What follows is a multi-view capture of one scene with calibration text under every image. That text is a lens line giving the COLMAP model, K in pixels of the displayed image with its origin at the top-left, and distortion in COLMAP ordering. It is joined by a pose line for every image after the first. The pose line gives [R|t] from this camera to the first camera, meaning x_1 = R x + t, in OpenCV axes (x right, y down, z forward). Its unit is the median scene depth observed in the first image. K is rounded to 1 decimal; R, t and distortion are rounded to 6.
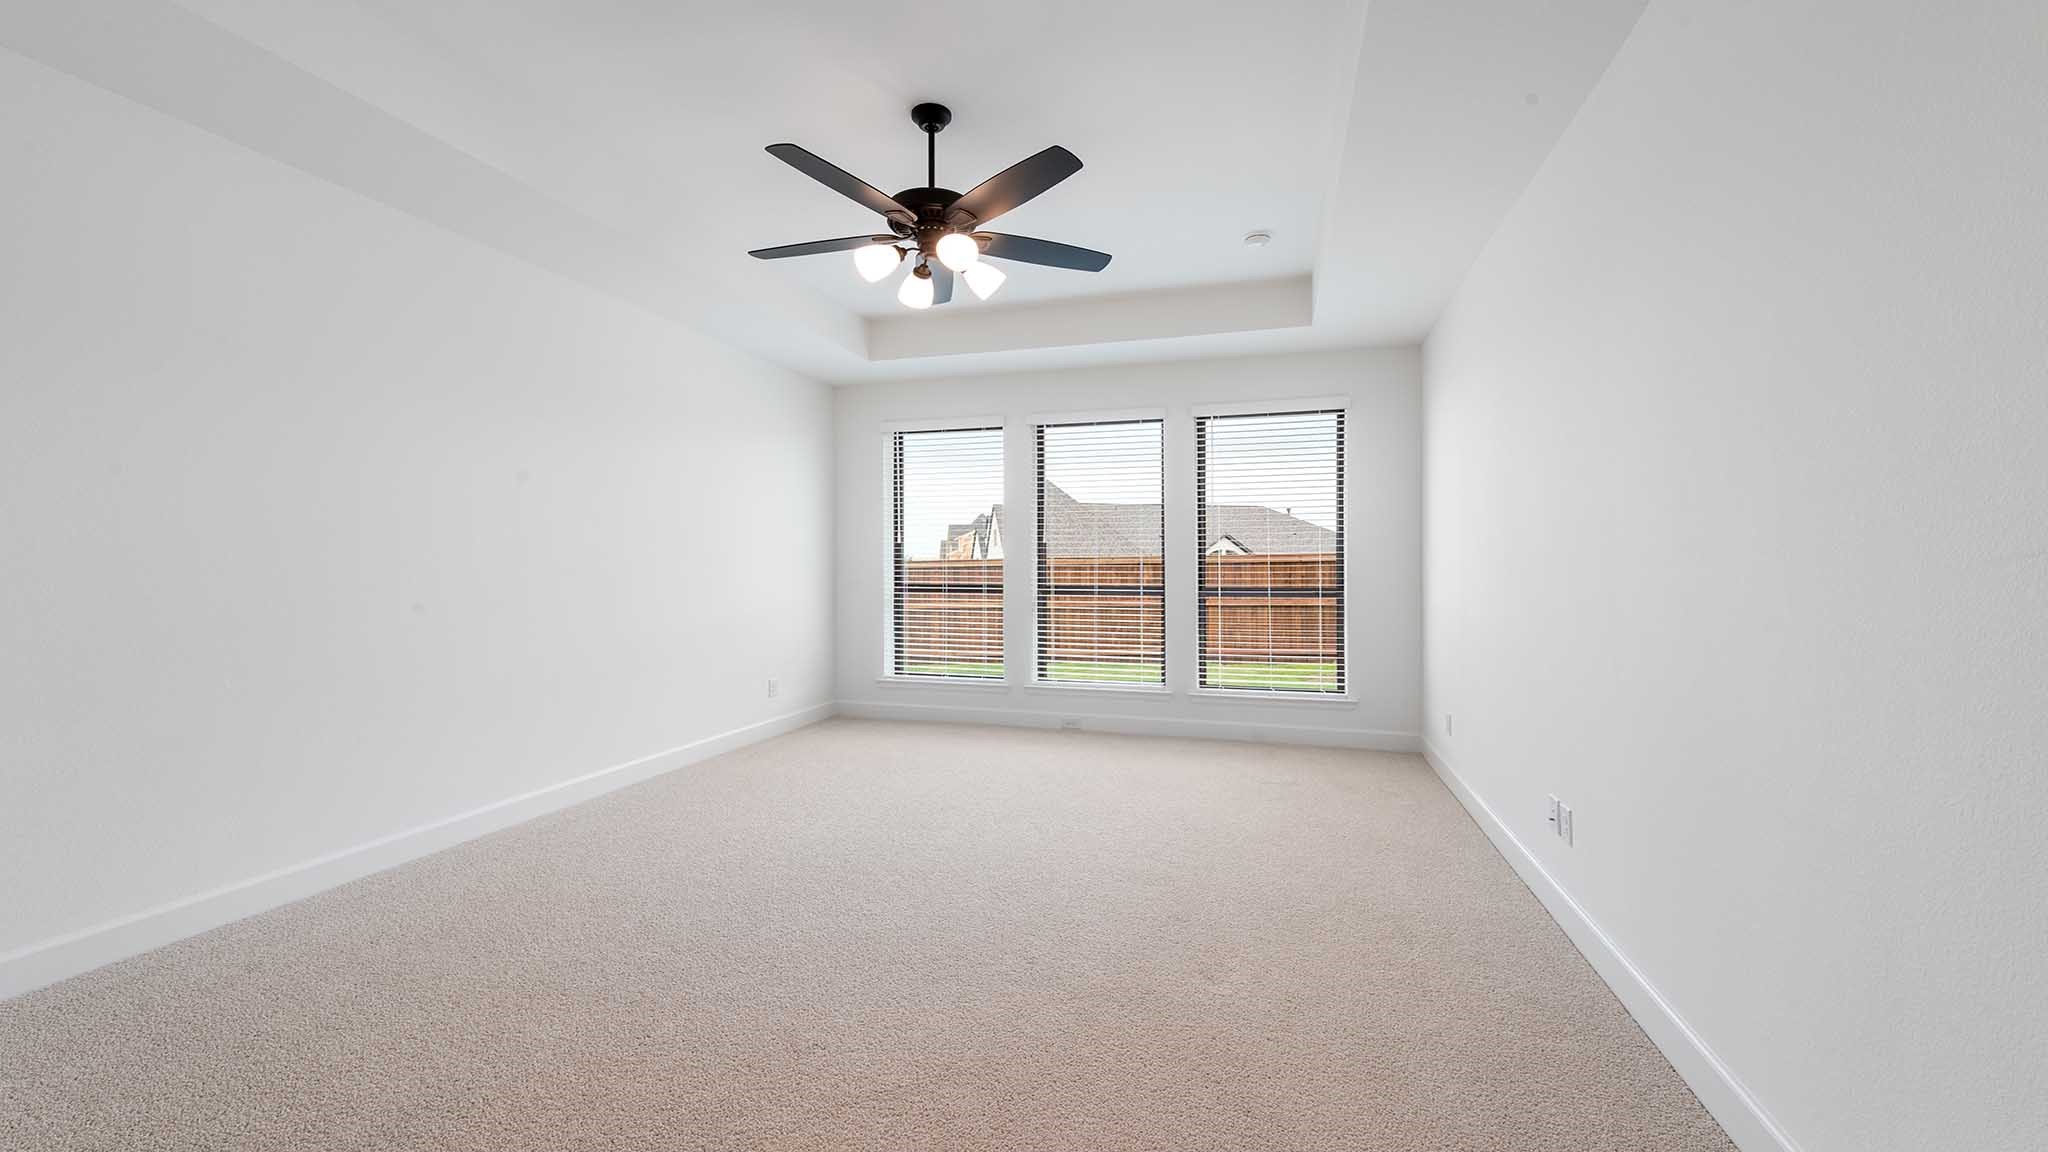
lens RADIAL K [[818.8, 0, 1014.8], [0, 818.8, 538.0], [0, 0, 1]] dist [0.001986, 0.000027]
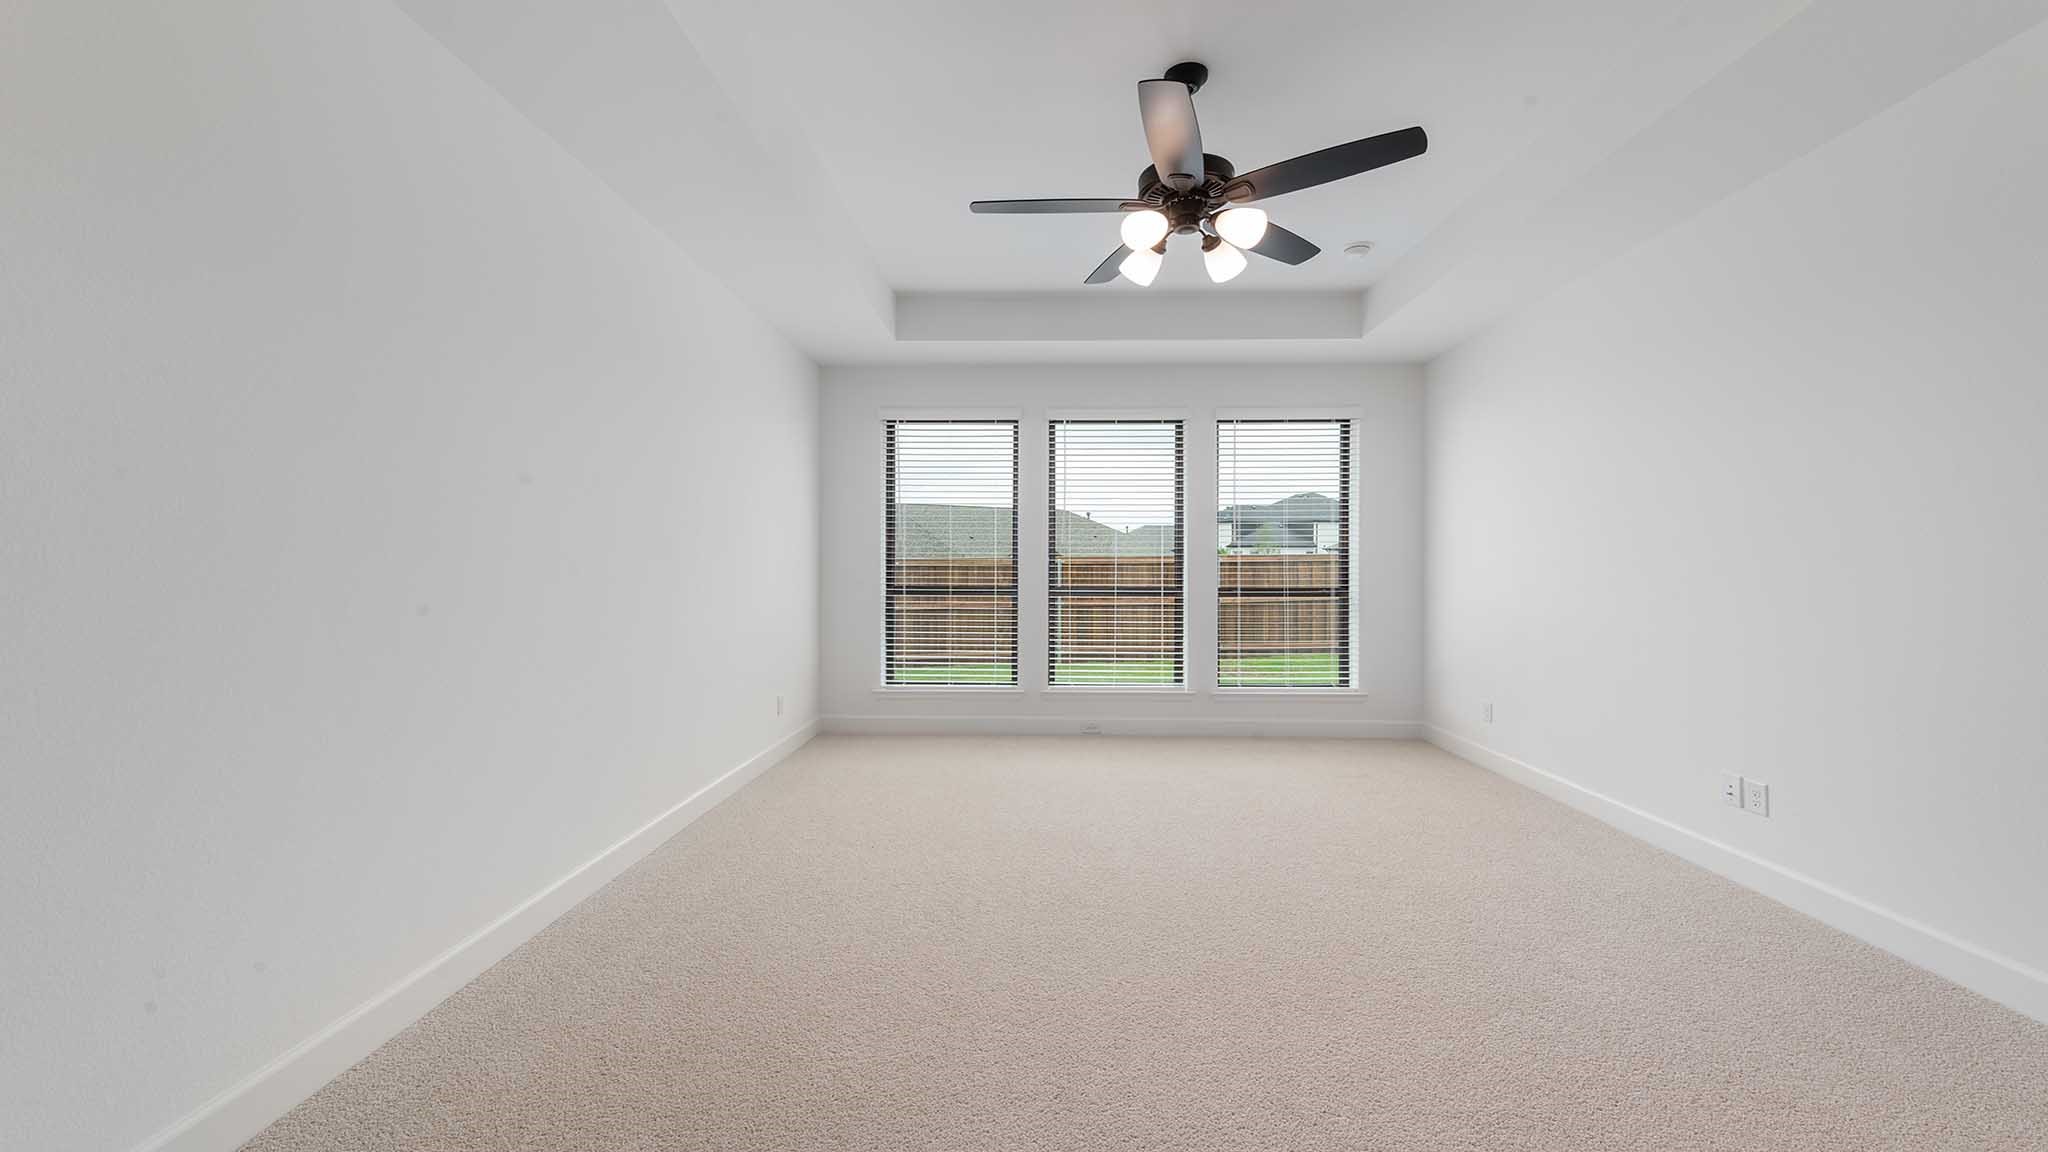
lens RADIAL K [[818.8, 0, 1014.8], [0, 818.8, 538.0], [0, 0, 1]] dist [0.001986, 0.000027]
pose [[0.963295, 0.013497, 0.268106, -0.261181], [-0.013541, 0.999907, -0.001688, 0.003274], [-0.268104, -0.002005, 0.963388, 0.079752]]
